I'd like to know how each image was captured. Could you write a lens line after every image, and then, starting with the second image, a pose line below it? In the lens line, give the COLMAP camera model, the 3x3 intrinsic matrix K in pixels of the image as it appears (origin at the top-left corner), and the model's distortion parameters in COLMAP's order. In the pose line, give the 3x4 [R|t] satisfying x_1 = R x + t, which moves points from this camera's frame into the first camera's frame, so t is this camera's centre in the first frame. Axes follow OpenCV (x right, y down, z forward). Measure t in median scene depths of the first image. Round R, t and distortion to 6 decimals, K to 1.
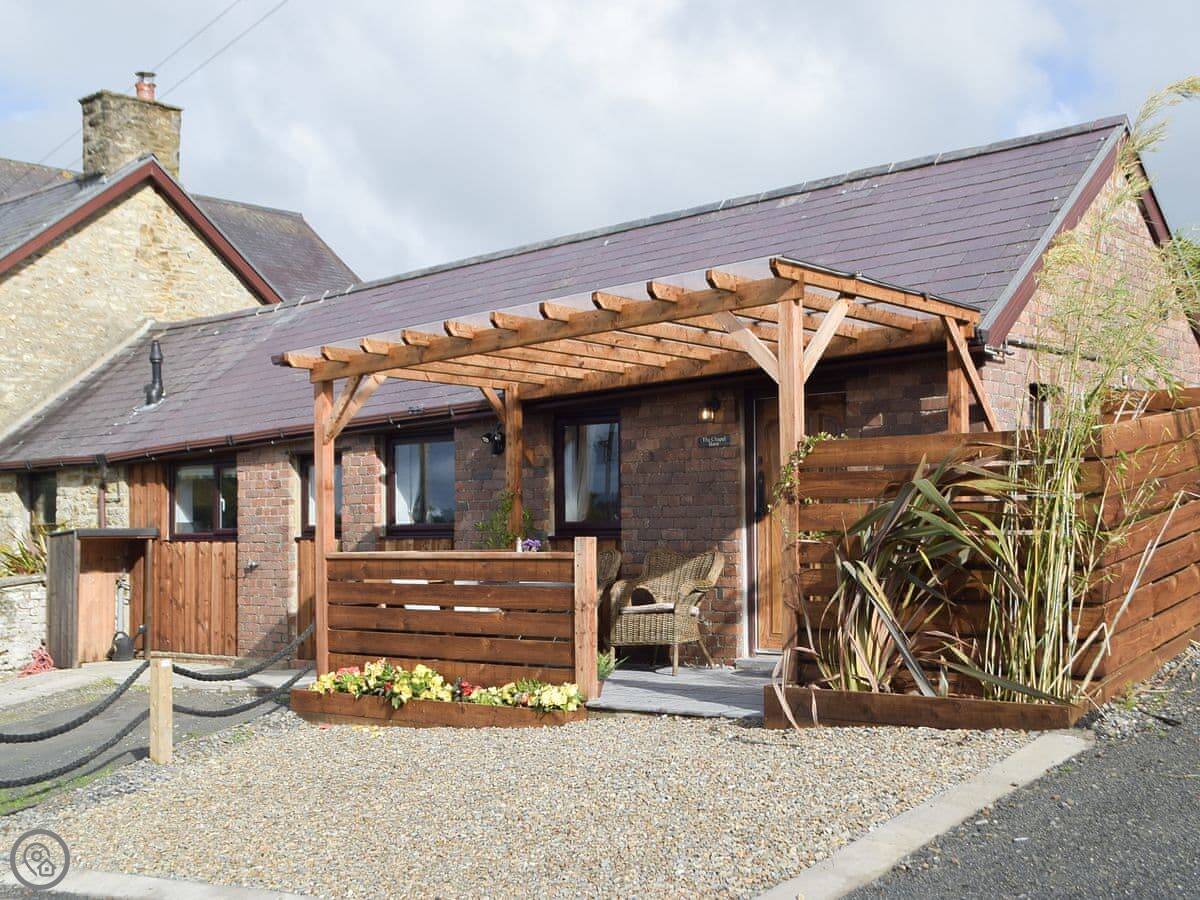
lens RADIAL K [[1370.2, 0, 599.7], [0, 1370.2, 472.9], [0, 0, 1]] dist [-0.072223, 0.010951]
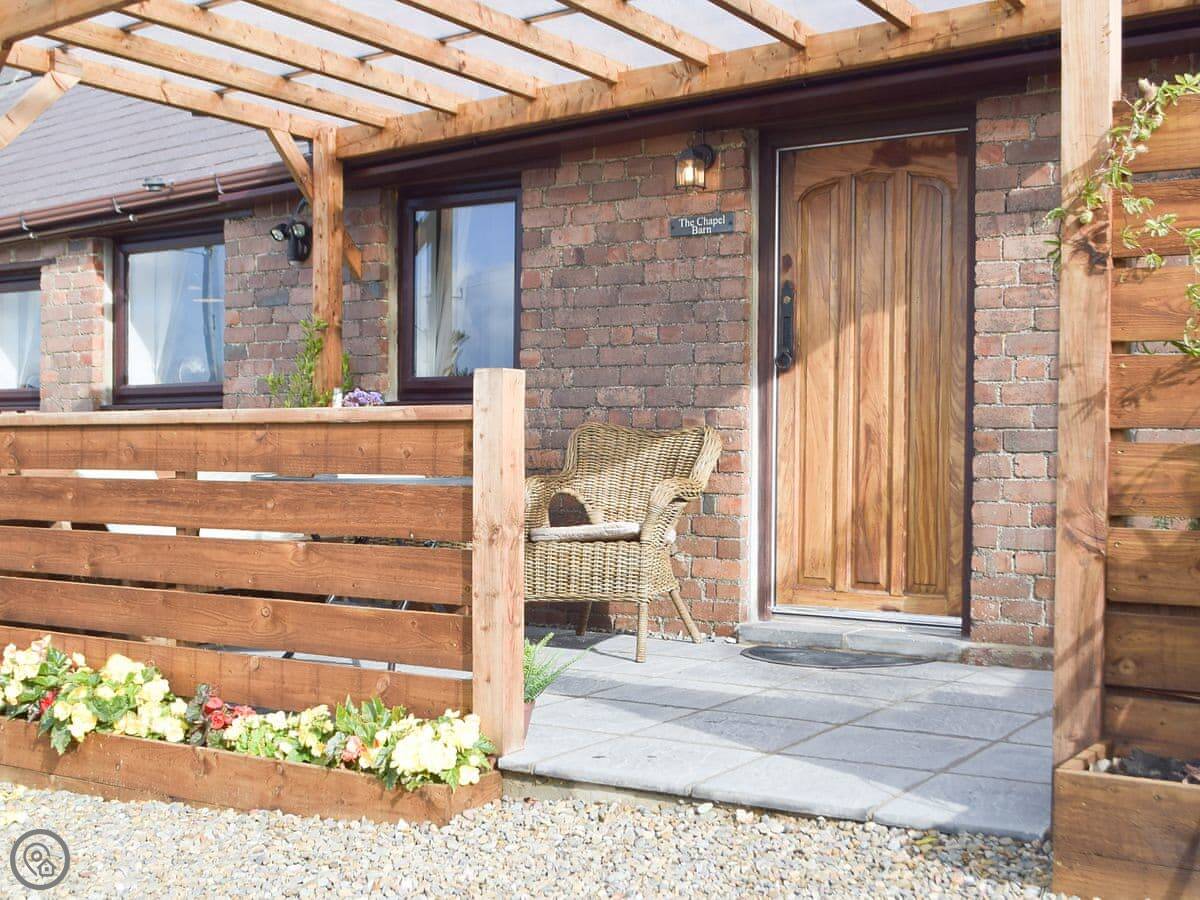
lens RADIAL K [[1370.2, 0, 599.7], [0, 1370.2, 472.9], [0, 0, 1]] dist [-0.072223, 0.010951]
pose [[0.990431, 0.011486, 0.137528, -0.033761], [-0.020525, 0.997707, 0.064489, 0.045515], [-0.136472, -0.066695, 0.988396, 0.515176]]
